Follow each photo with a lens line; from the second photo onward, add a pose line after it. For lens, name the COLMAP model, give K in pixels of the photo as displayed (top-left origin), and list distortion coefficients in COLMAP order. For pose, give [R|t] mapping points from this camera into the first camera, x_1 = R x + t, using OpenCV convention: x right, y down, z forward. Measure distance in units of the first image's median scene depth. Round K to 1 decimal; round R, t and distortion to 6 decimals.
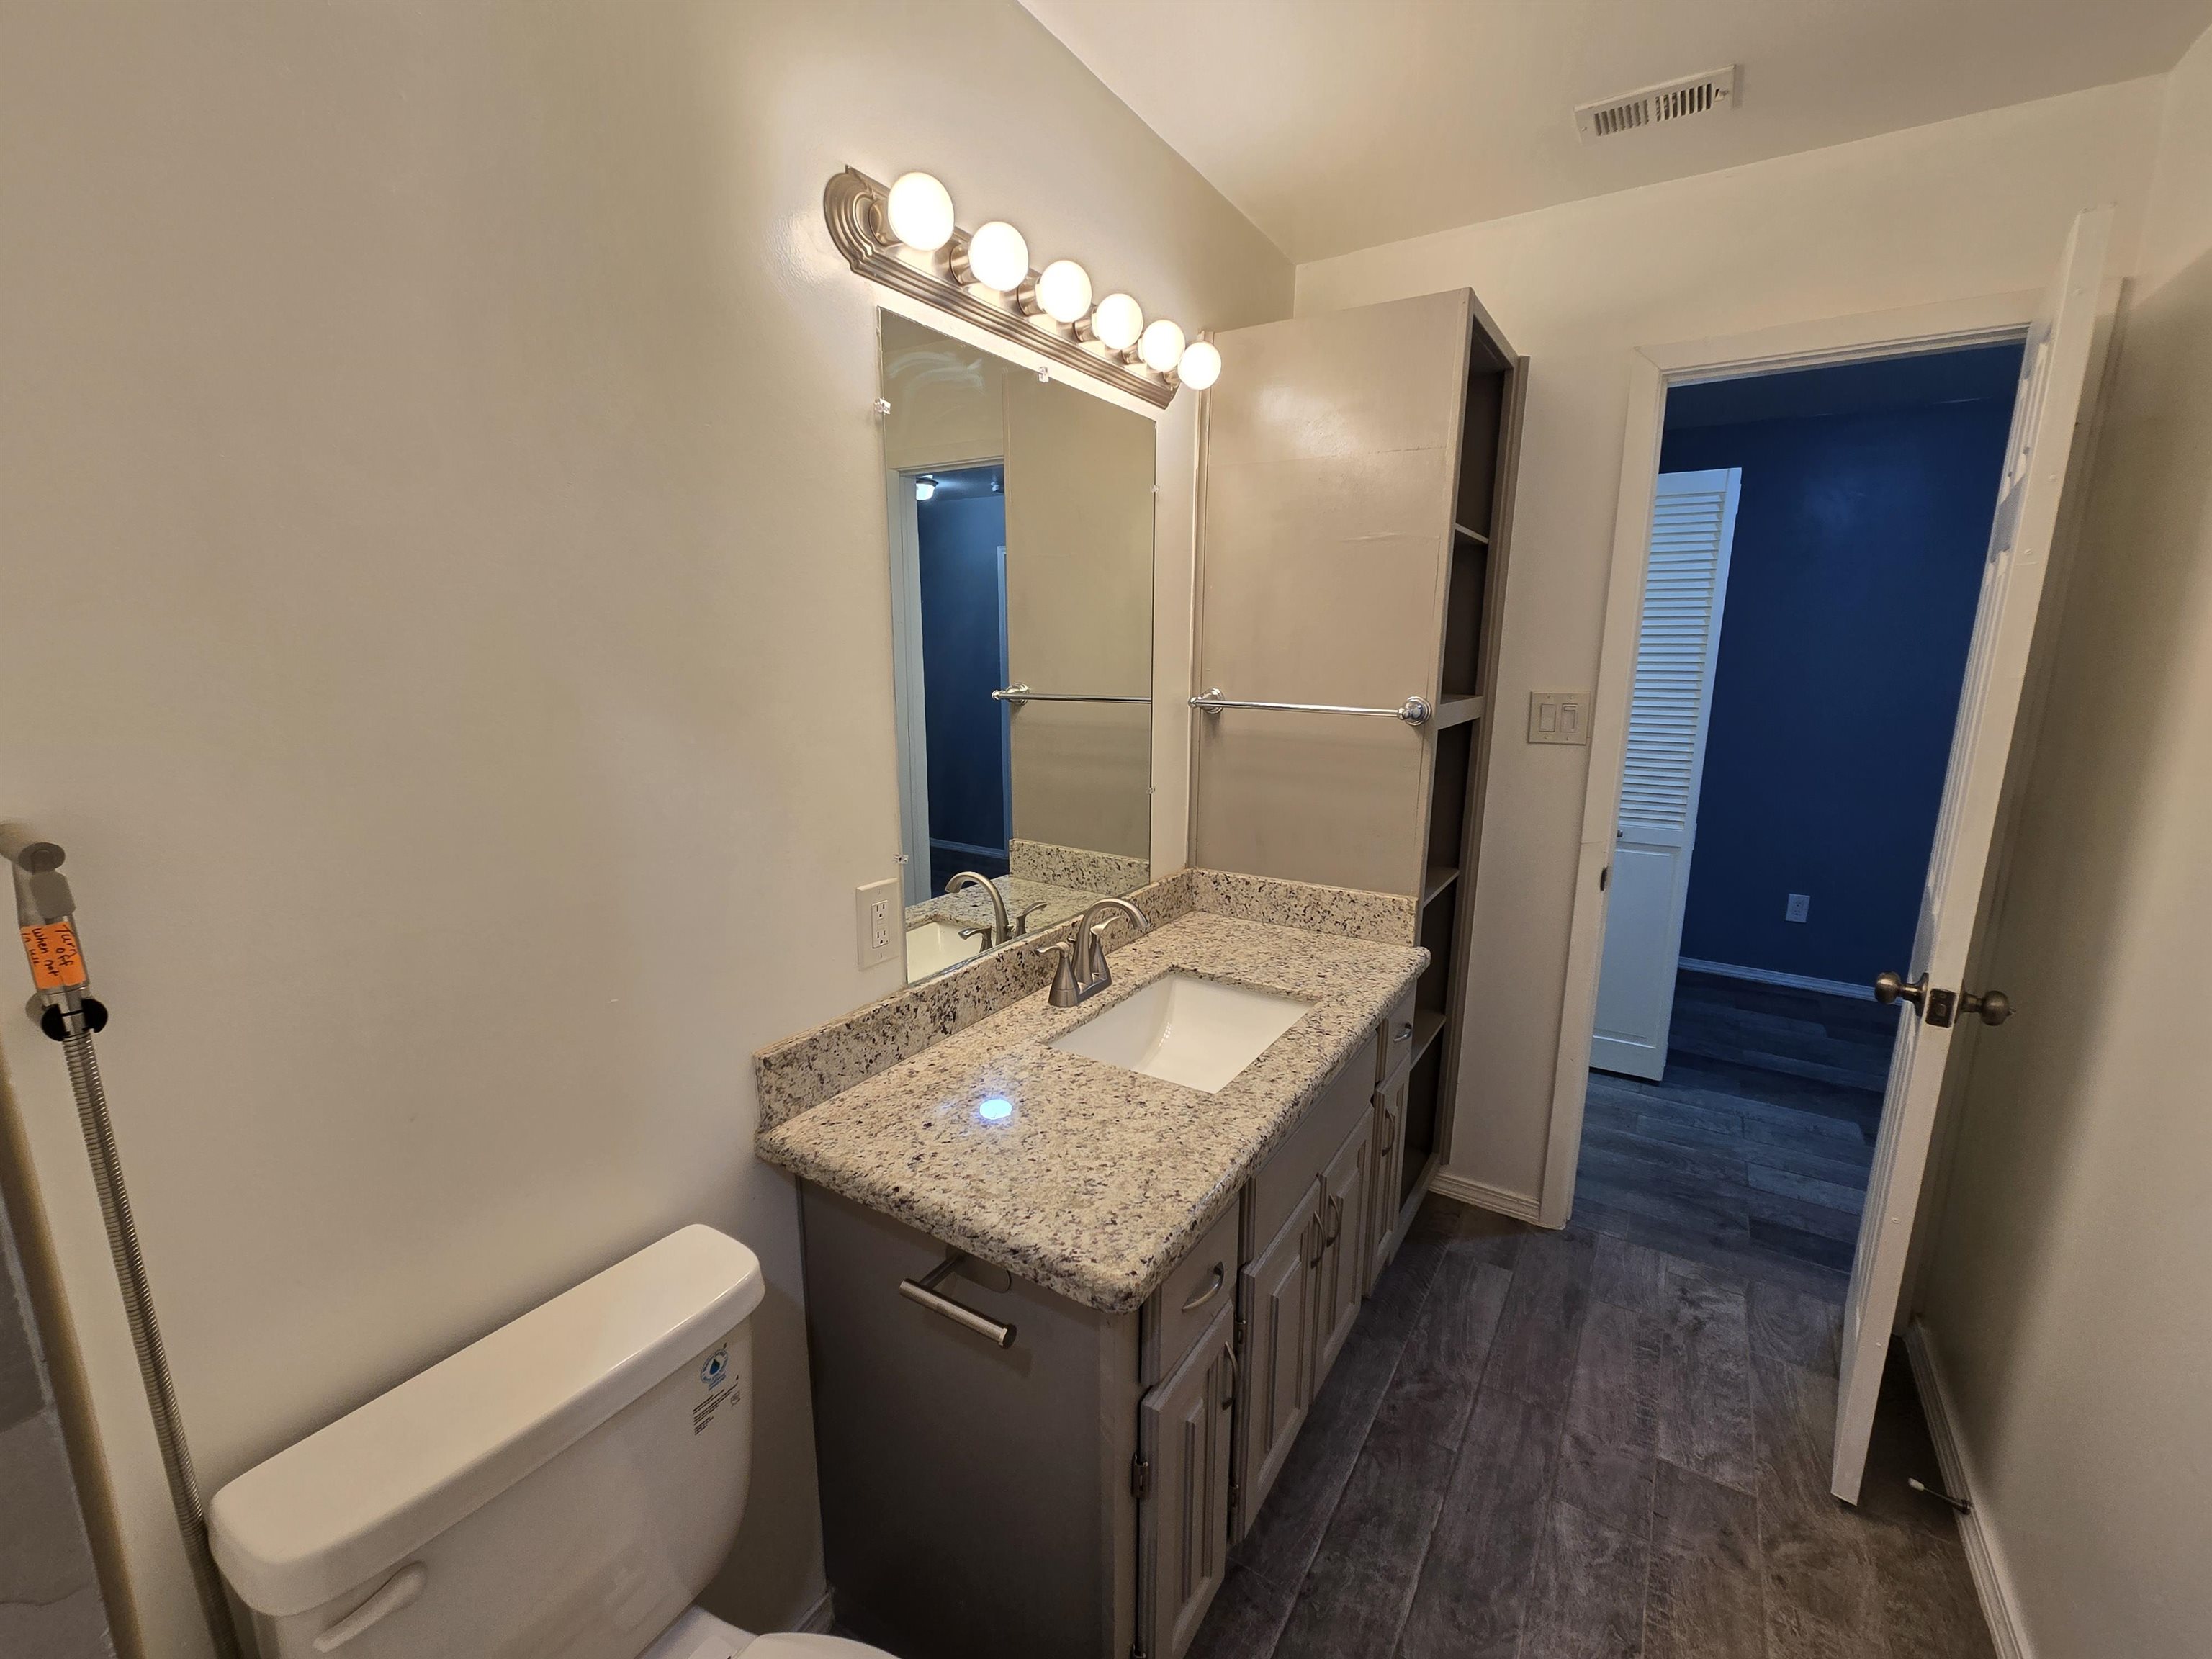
lens RADIAL K [[914.2, 0, 1116.9], [0, 914.2, 824.9], [0, 0, 1]] dist [-0.001151, 0.000607]
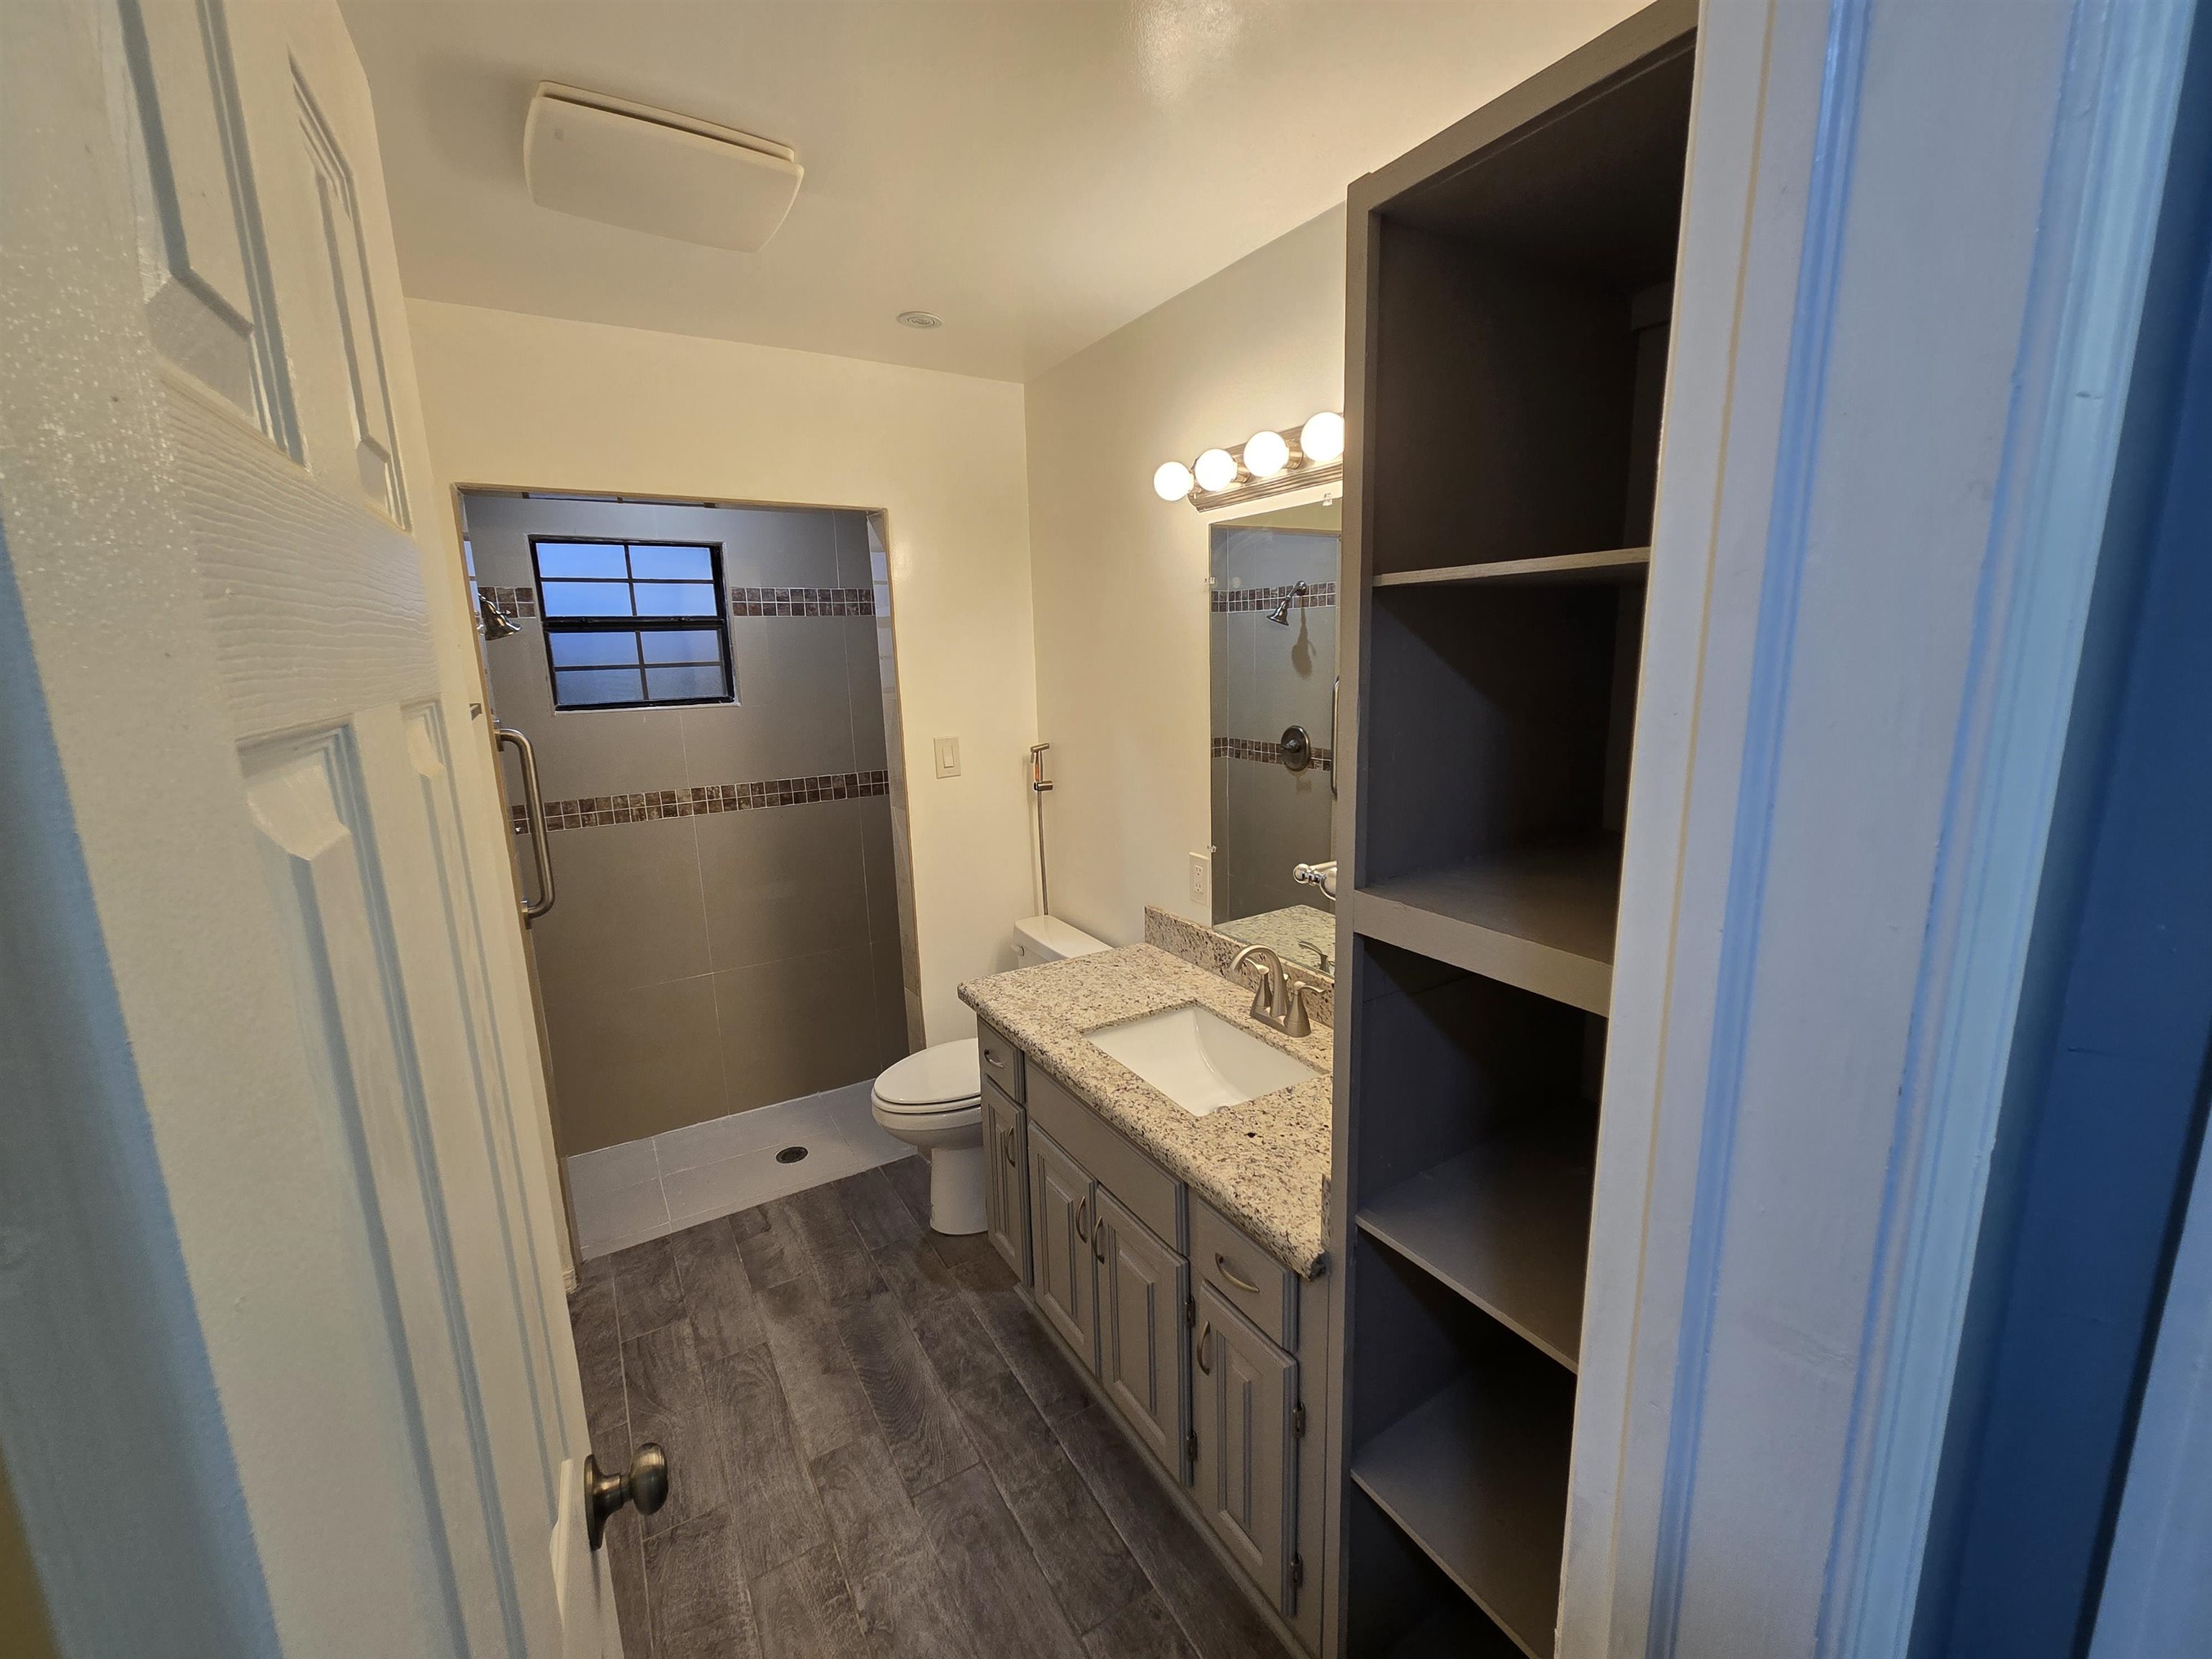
lens RADIAL K [[902.6, 0, 1092.6], [0, 902.6, 836.0], [0, 0, 1]] dist [-0.001036, 0.000003]
pose [[-0.454157, 0.189020, -0.870639, 1.146005], [-0.150771, 0.946833, 0.284210, -0.372400], [0.878071, 0.260343, -0.401512, 1.337099]]
